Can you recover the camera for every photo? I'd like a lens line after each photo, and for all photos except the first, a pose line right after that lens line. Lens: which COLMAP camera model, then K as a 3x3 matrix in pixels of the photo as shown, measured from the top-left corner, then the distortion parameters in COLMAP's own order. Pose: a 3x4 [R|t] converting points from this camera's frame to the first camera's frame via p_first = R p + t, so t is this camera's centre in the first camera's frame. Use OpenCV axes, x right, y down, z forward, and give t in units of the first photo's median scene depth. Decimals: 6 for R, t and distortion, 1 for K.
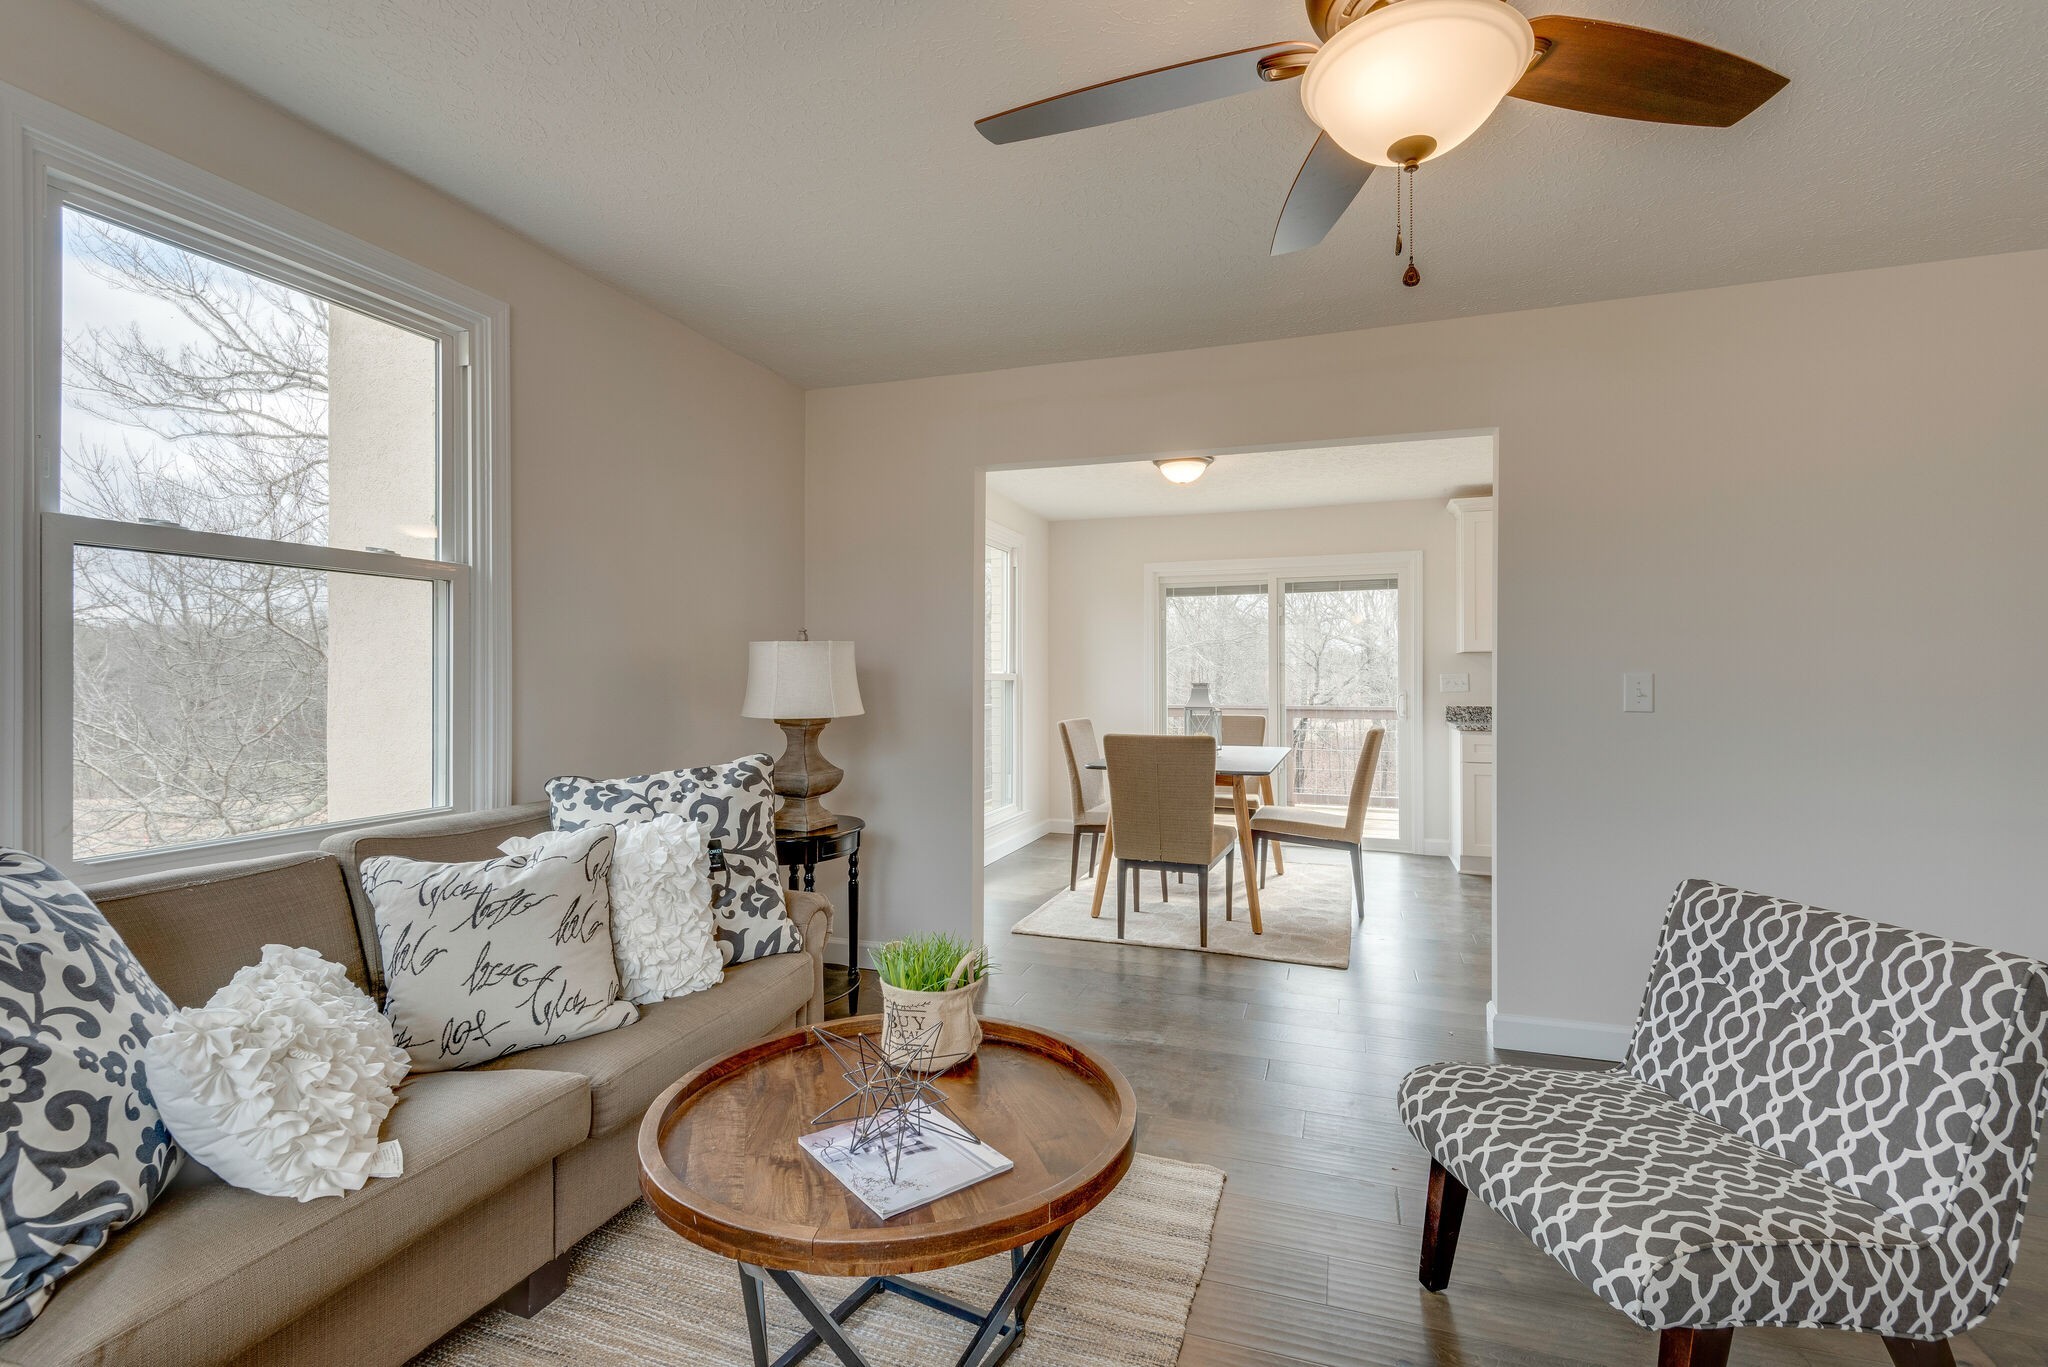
lens RADIAL K [[1049.7, 0, 984.9], [0, 1049.7, 691.1], [0, 0, 1]] dist [0.035035, -0.031657]
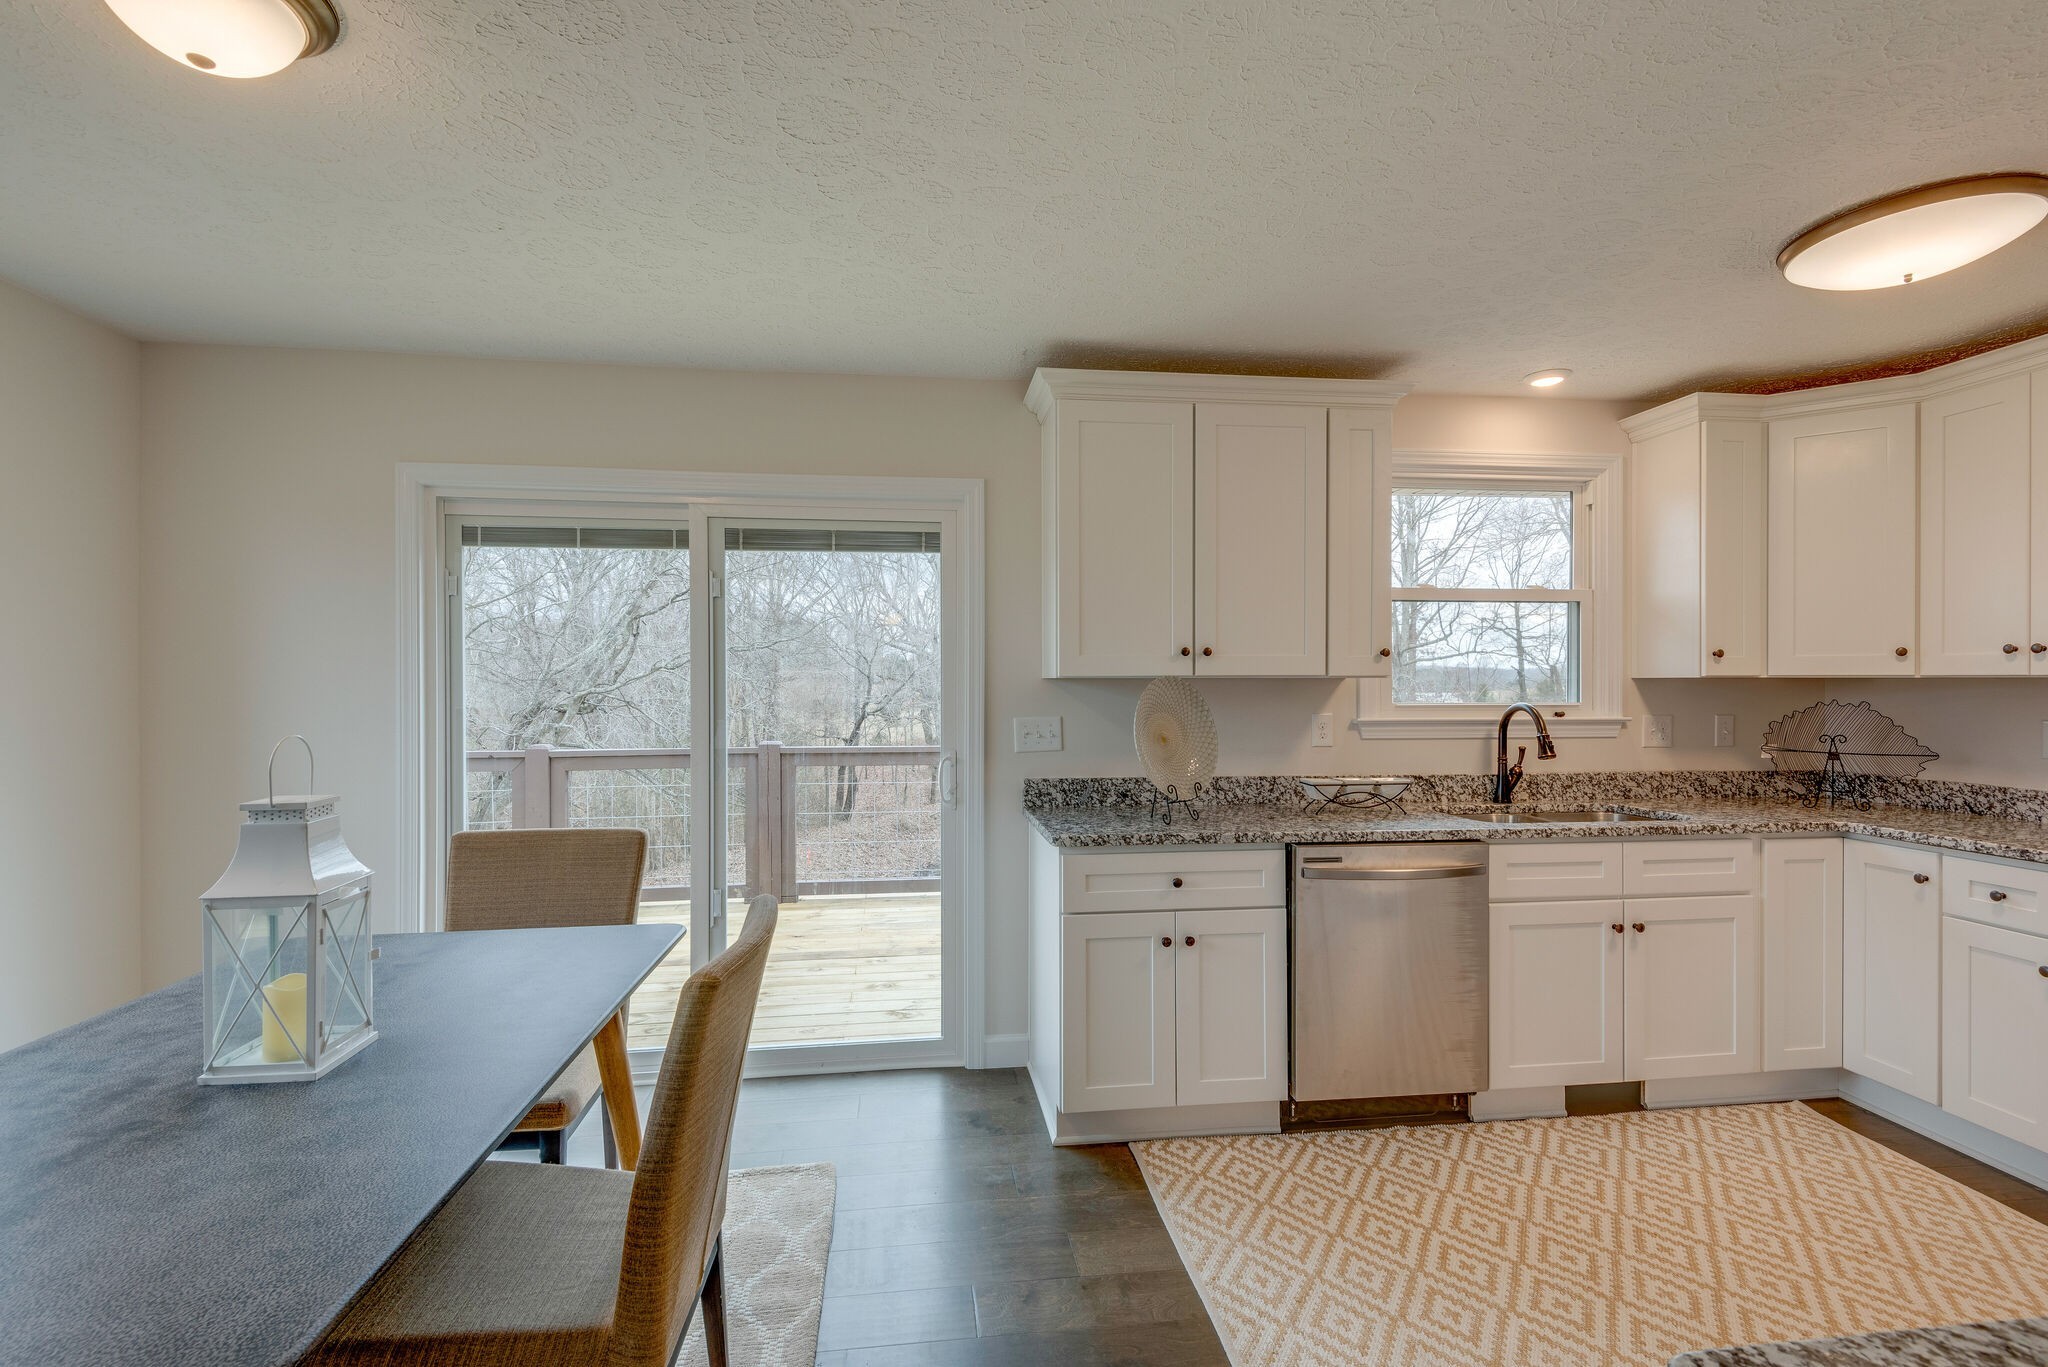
lens RADIAL K [[934.5, 0, 1024.0], [0, 934.5, 683.5], [0, 0, 1]] dist [0.033272, -0.021396]
pose [[0.892401, -0.001830, 0.451240, 0.224146], [-0.001854, 0.999968, 0.007721, -0.036812], [-0.451240, -0.007727, 0.892369, 0.579691]]
